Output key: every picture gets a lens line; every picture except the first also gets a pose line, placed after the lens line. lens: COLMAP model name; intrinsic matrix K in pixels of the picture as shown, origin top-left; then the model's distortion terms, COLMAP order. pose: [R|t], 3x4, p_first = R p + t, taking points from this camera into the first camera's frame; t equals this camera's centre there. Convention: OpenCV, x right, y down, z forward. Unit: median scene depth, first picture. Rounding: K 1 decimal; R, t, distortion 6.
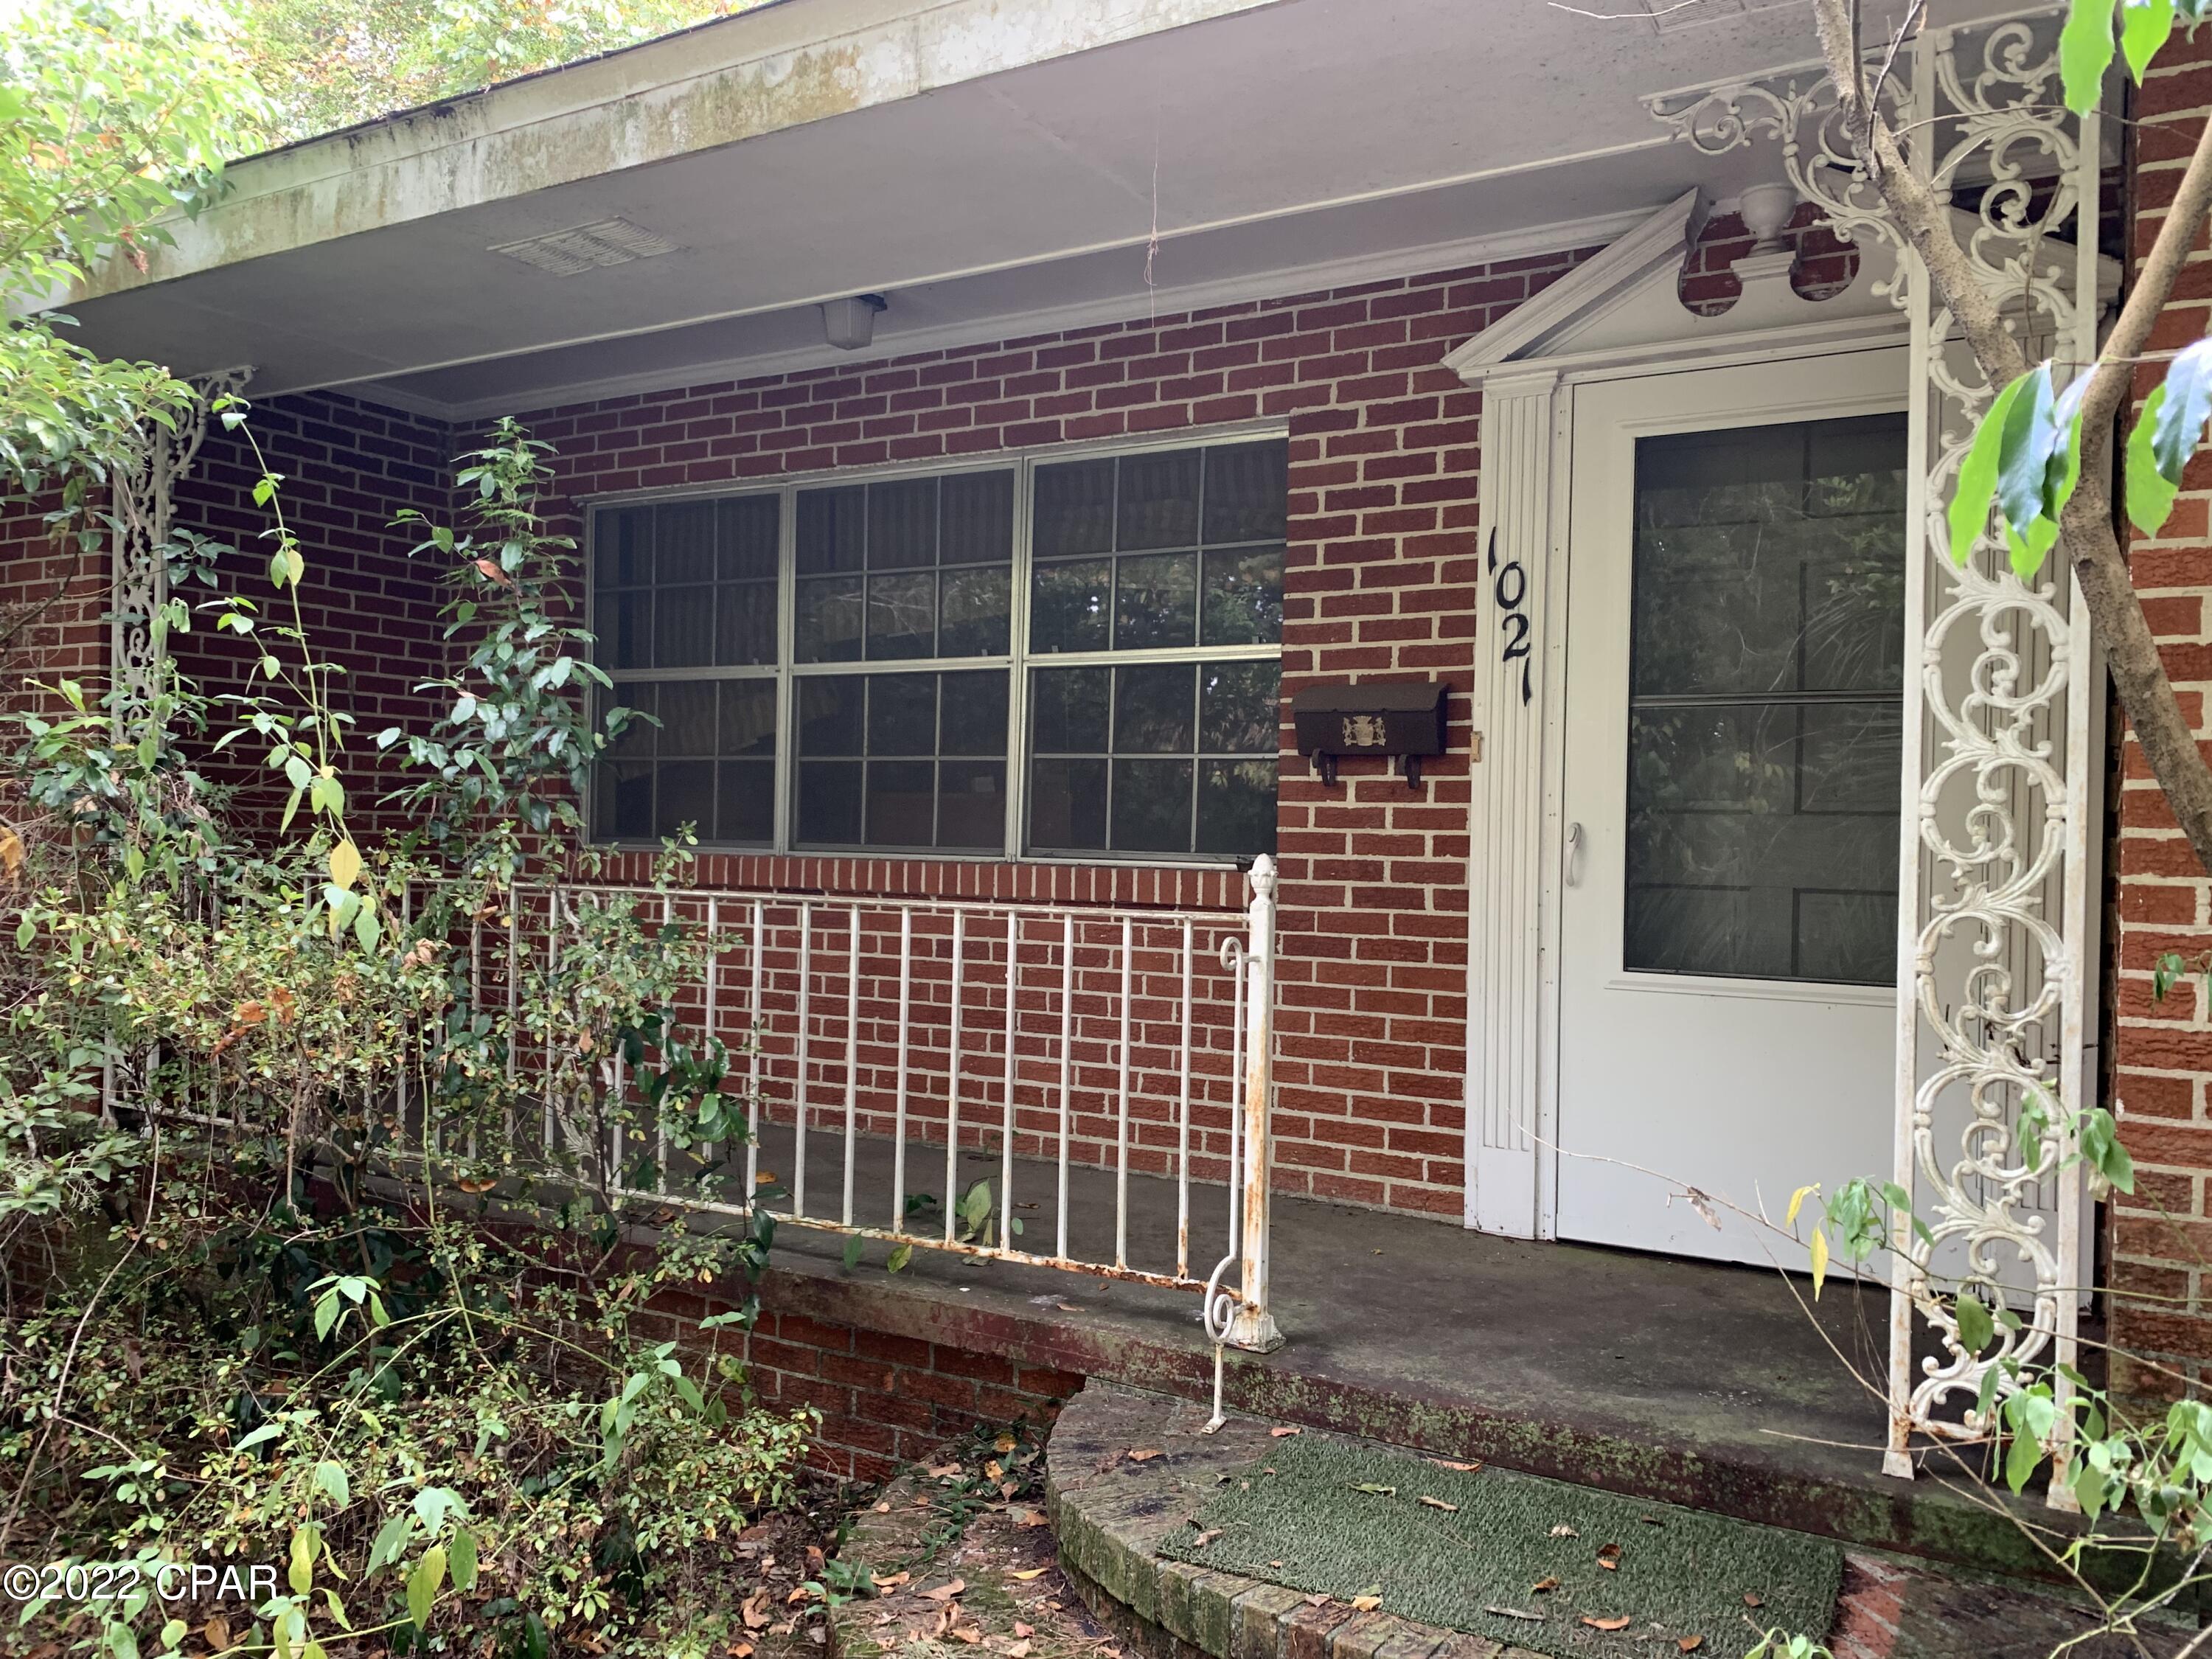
lens RADIAL K [[1684.3, 0, 1113.4], [0, 1684.3, 825.2], [0, 0, 1]] dist [0.009569, -0.017655]
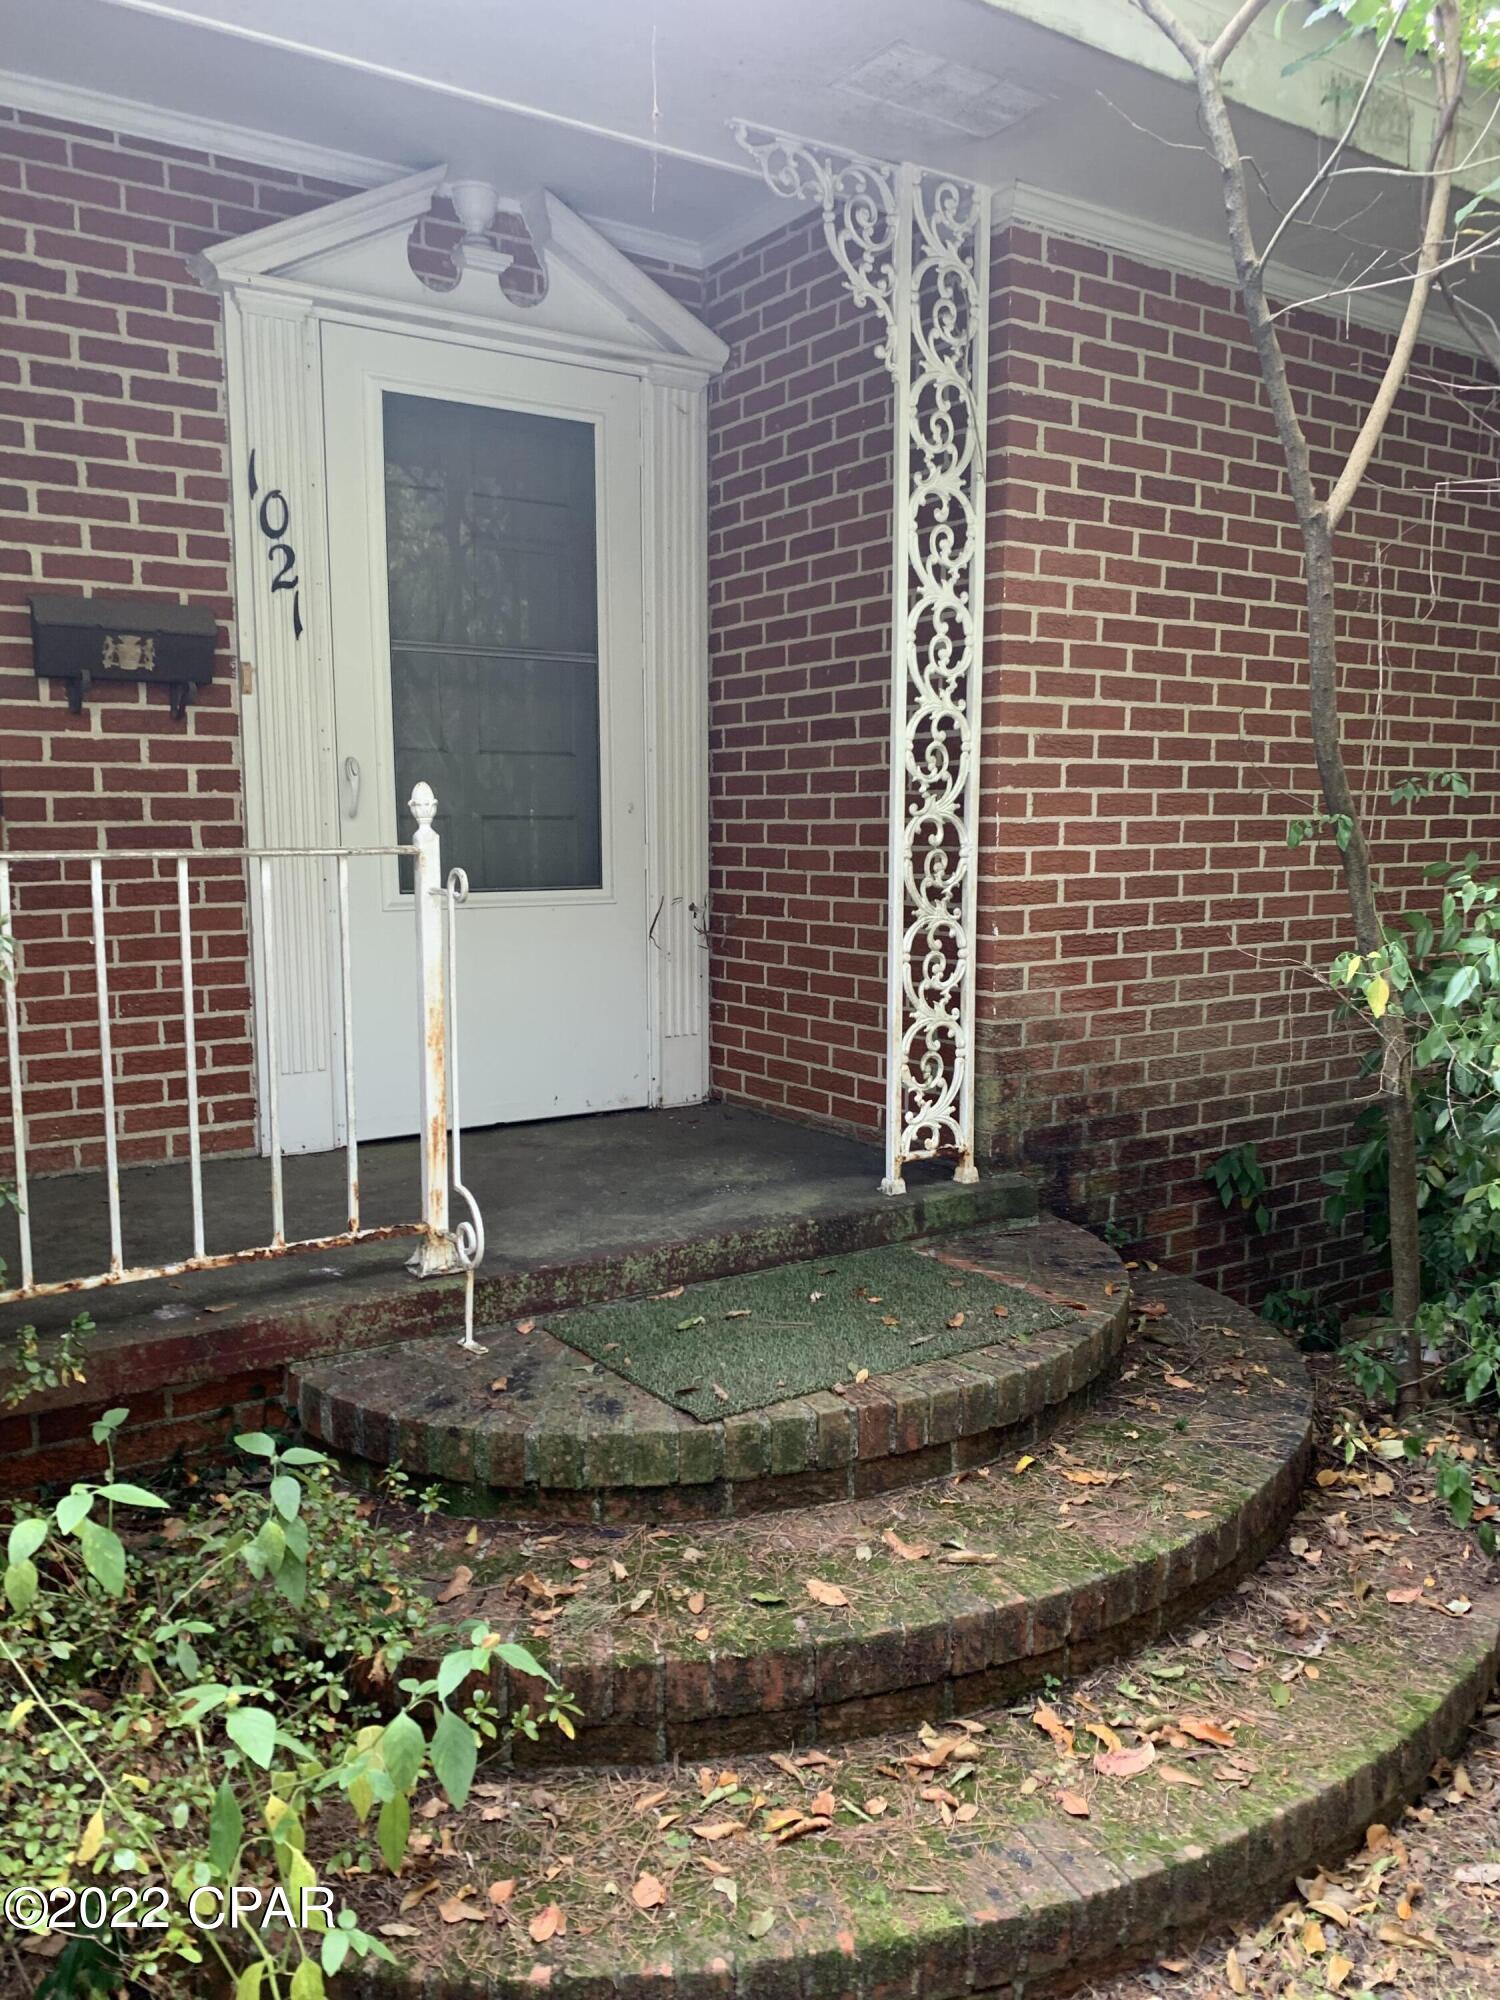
lens RADIAL K [[1522.9, 0, 762.3], [0, 1522.9, 1016.0], [0, 0, 1]] dist [0.009569, -0.017655]
pose [[0.417790, -0.138923, 0.897860, -0.491842], [0.002852, 0.988436, 0.151611, 0.014420], [-0.908539, -0.060781, 0.413354, 0.350391]]
